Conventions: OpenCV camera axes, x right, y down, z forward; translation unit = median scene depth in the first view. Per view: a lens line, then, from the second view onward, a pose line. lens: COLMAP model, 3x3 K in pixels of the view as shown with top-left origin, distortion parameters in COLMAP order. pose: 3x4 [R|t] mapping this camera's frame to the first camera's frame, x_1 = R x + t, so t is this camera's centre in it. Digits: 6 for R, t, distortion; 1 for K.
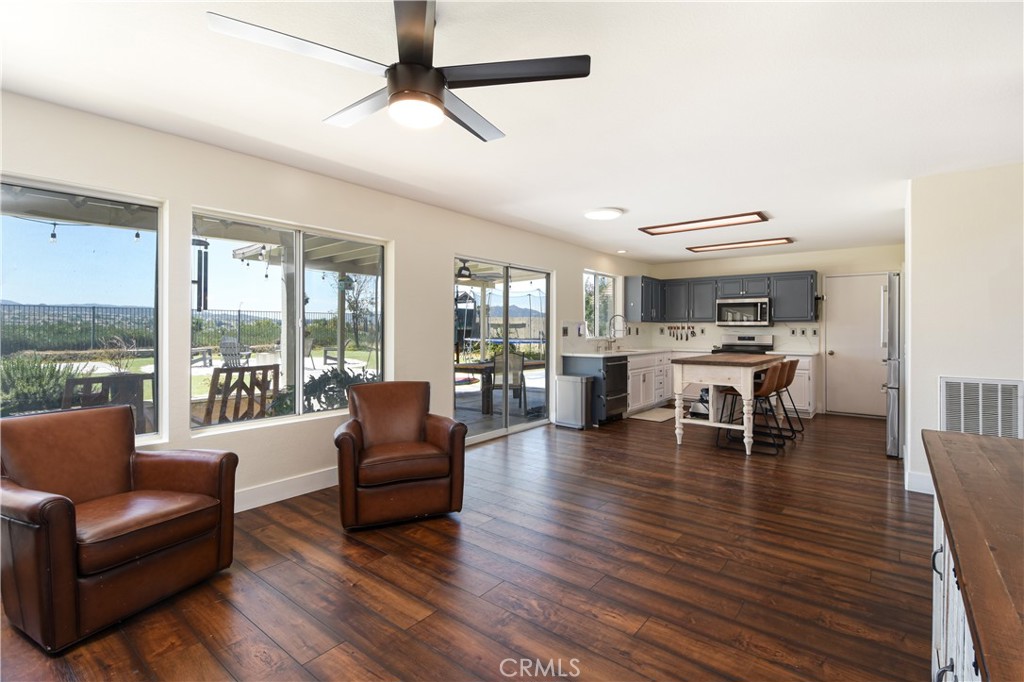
lens RADIAL K [[470.4, 0, 541.2], [0, 470.4, 329.9], [0, 0, 1]] dist [-0.001475, -0.000480]
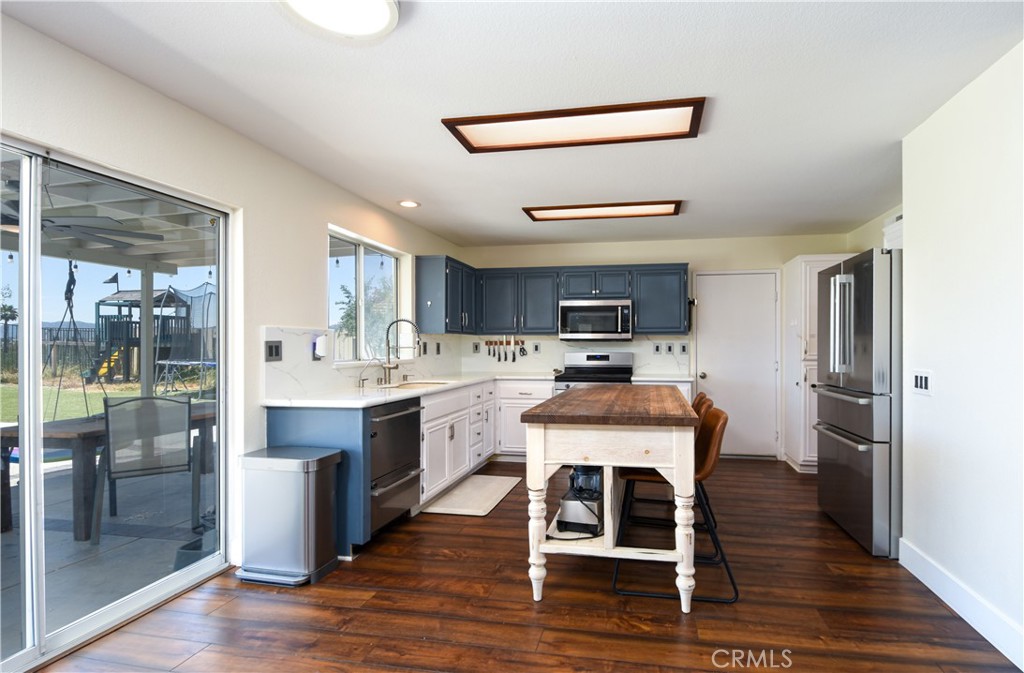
lens RADIAL K [[470.4, 0, 582.0], [0, 470.4, 346.3], [0, 0, 1]] dist [-0.001475, -0.000480]
pose [[0.876598, -0.004468, 0.481203, 0.086035], [0.003866, 0.999990, 0.002242, -0.000721], [-0.481208, -0.000105, 0.876606, 0.436224]]
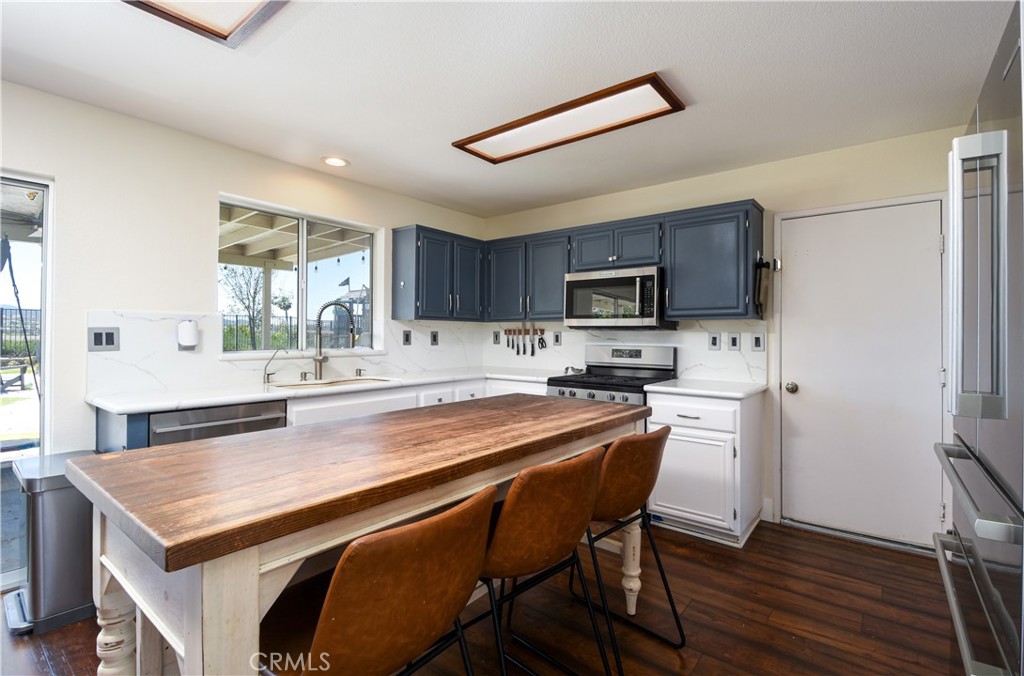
lens RADIAL K [[470.4, 0, 548.2], [0, 470.4, 333.7], [0, 0, 1]] dist [-0.001475, -0.000480]
pose [[0.999723, 0.002874, 0.023375, 0.377143], [-0.002797, 0.999991, -0.003336, -0.000491], [-0.023384, 0.003270, 0.999721, 0.562097]]
